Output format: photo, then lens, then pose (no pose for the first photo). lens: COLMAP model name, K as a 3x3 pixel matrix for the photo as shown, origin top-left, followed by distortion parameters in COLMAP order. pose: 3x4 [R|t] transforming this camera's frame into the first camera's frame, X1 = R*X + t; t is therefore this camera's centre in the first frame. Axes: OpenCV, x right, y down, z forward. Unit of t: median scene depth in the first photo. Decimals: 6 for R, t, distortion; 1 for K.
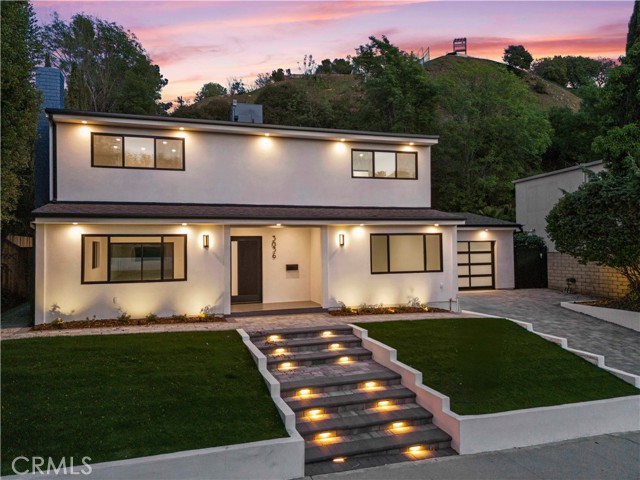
lens RADIAL K [[499.2, 0, 337.7], [0, 499.2, 237.8], [0, 0, 1]] dist [0.067574, -0.053259]
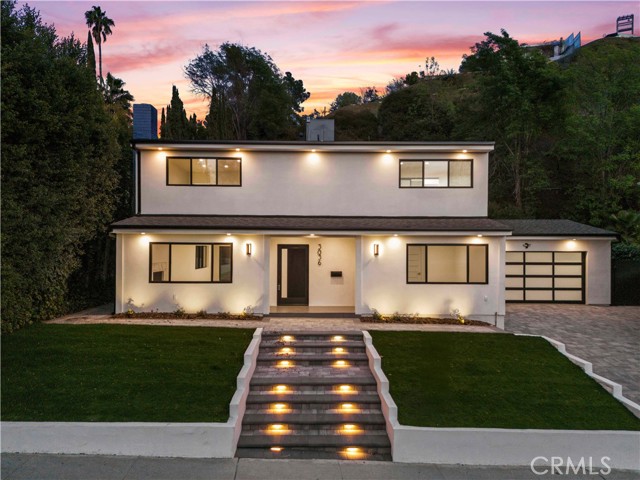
lens RADIAL K [[499.2, 0, 327.5], [0, 499.2, 247.3], [0, 0, 1]] dist [0.067574, -0.053259]
pose [[0.949702, 0.015775, -0.312757, 0.233278], [-0.011583, 0.999817, 0.015257, -0.014835], [0.312940, -0.010867, 0.949711, -0.014450]]
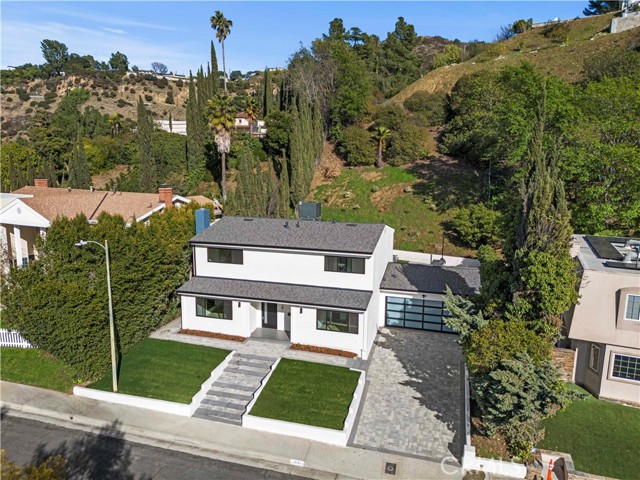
lens RADIAL K [[499.2, 0, 321.0], [0, 499.2, 258.5], [0, 0, 1]] dist [0.067574, -0.053259]
pose [[0.808334, 0.148970, -0.569565, 1.148082], [-0.013303, 0.971831, 0.235303, -0.652894], [0.588574, -0.182627, 0.787545, -0.459060]]
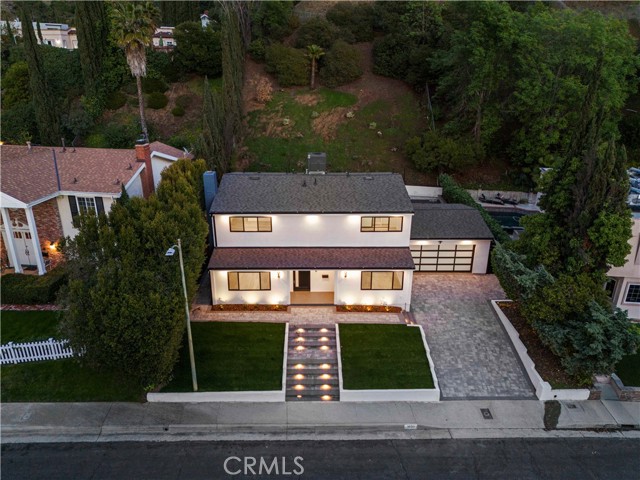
lens RADIAL K [[499.2, 0, 333.4], [0, 499.2, 259.5], [0, 0, 1]] dist [0.067574, -0.053259]
pose [[0.950907, 0.147201, -0.272229, 0.484313], [-0.021708, 0.909198, 0.415798, -0.856484], [0.308716, -0.389475, 0.867758, -0.692786]]
